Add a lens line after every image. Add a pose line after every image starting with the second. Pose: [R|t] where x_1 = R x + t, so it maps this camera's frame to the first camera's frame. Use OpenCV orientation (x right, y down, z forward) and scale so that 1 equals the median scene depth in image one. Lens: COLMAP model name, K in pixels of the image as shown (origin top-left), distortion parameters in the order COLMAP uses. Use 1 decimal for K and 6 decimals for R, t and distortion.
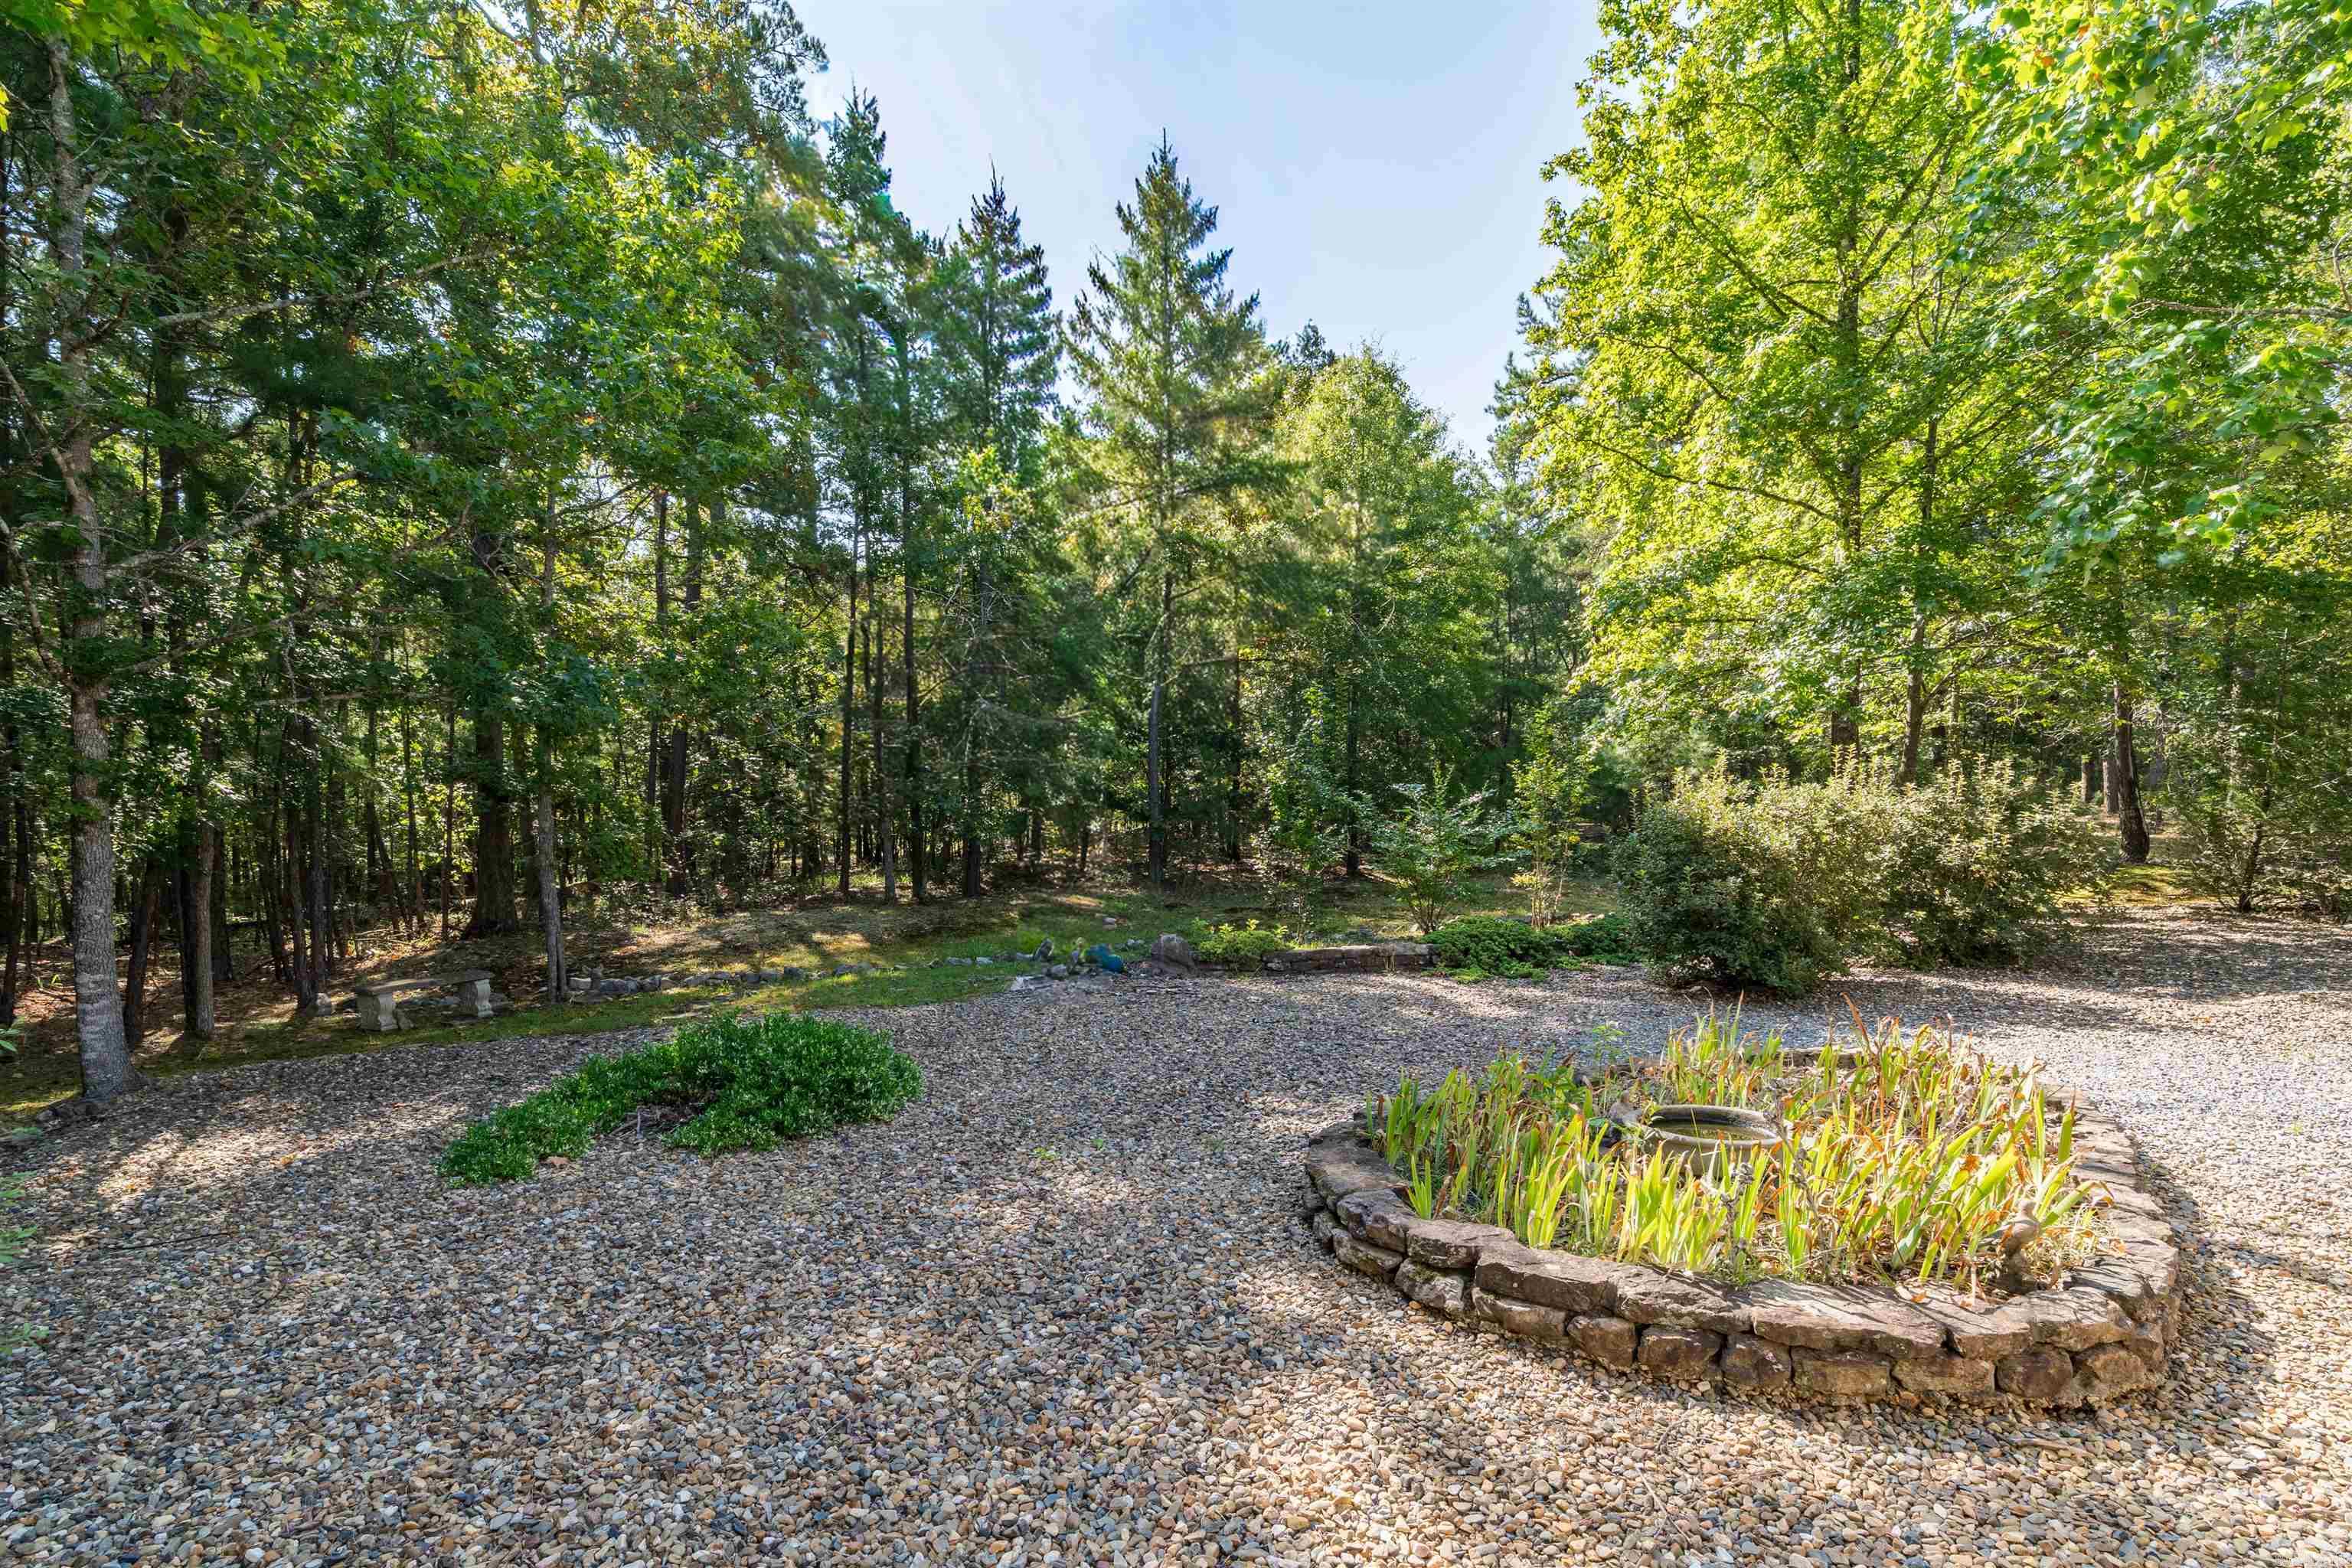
lens RADIAL K [[1104.2, 0, 1177.1], [0, 1104.2, 928.3], [0, 0, 1]] dist [0.000719, 0.001055]
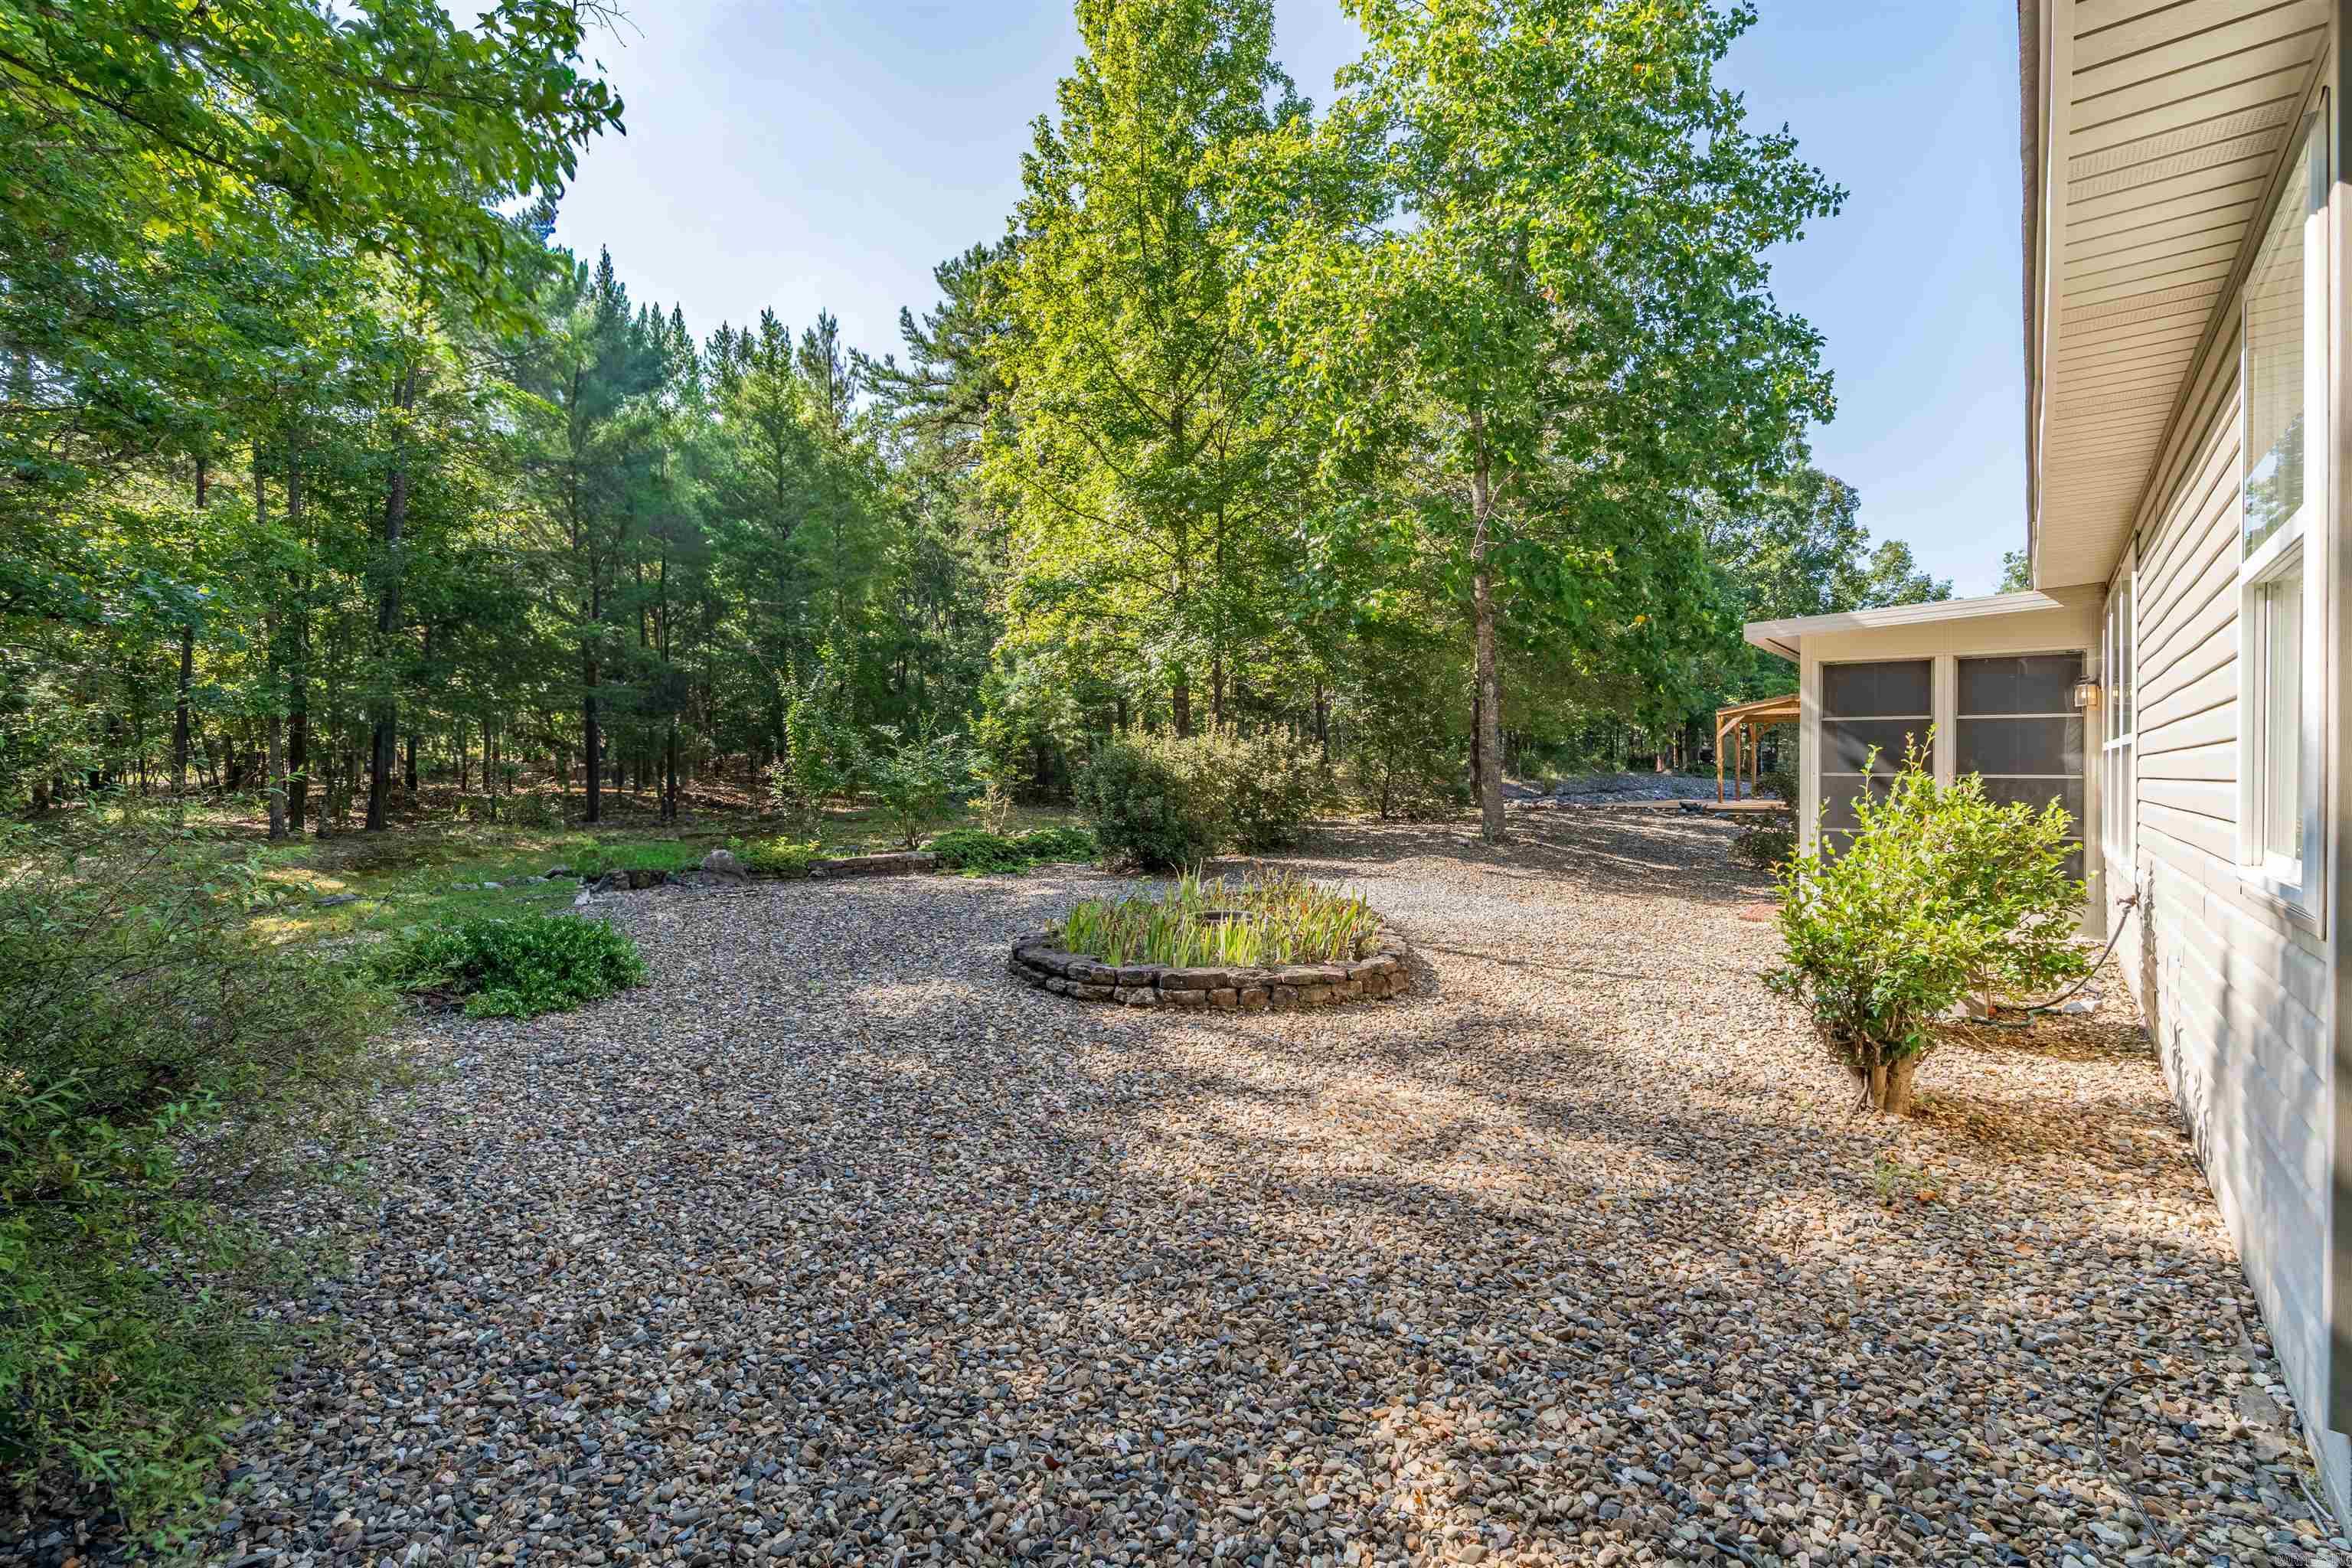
lens RADIAL K [[1079.5, 0, 1176.5], [0, 1079.5, 810.3], [0, 0, 1]] dist [-0.003414, 0.001602]
pose [[0.828078, -0.009857, 0.560526, -0.294817], [0.036283, 0.998692, -0.036039, 0.026442], [-0.559437, 0.050180, 0.827353, -0.241543]]
